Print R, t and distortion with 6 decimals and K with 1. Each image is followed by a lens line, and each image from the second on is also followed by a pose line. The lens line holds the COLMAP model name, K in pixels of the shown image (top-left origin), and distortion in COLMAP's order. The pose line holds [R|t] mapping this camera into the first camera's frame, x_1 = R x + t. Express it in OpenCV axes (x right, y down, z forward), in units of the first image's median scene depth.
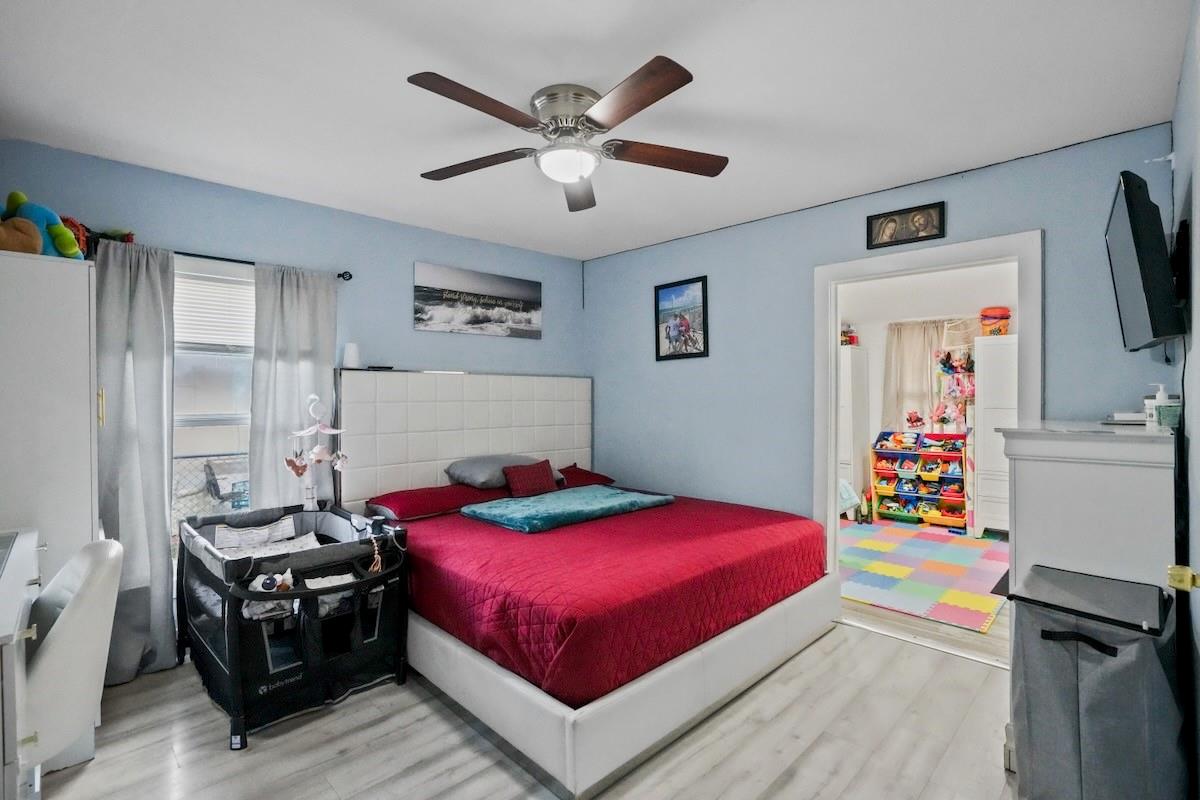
lens RADIAL K [[559.4, 0, 598.7], [0, 559.4, 399.8], [0, 0, 1]] dist [-0.050251, 0.021116]
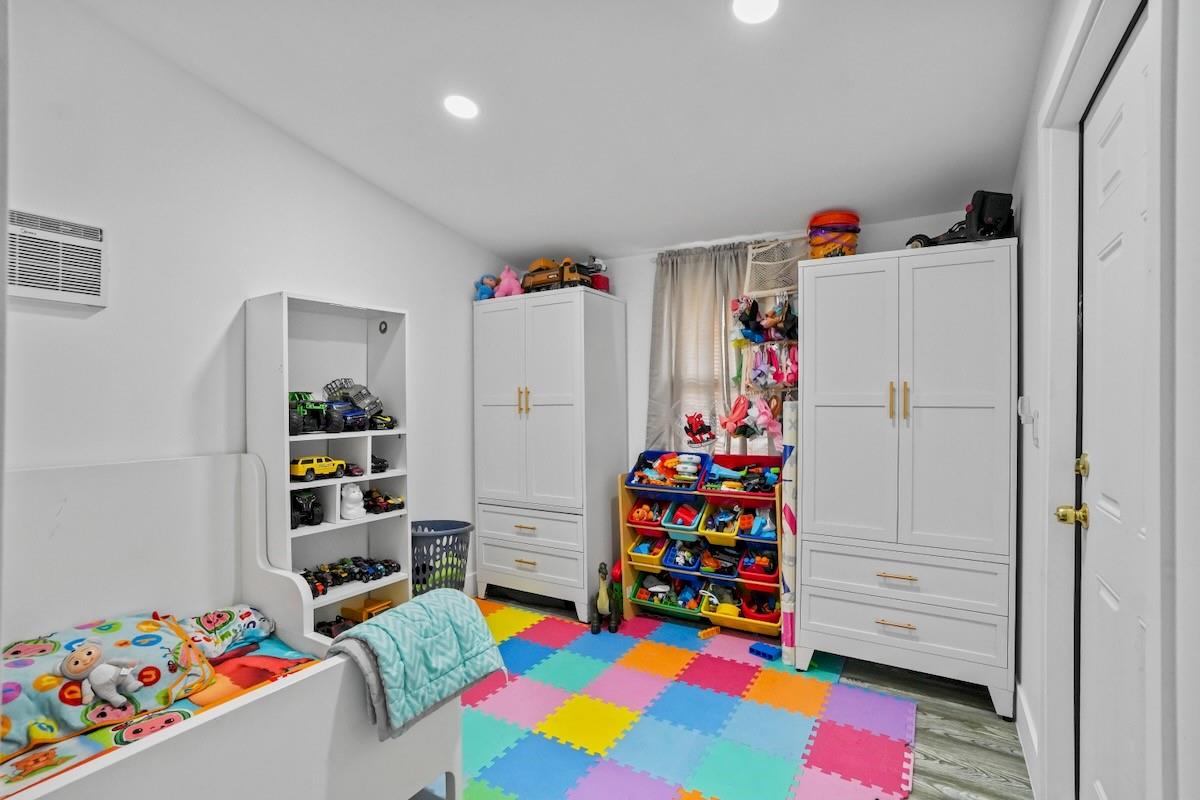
lens RADIAL K [[559.4, 0, 596.2], [0, 559.4, 406.2], [0, 0, 1]] dist [-0.050251, 0.021116]
pose [[0.971757, 0.005305, 0.235923, 0.360687], [-0.005096, 0.999986, -0.001494, 0.015606], [-0.235928, 0.000250, 0.971770, 0.513382]]
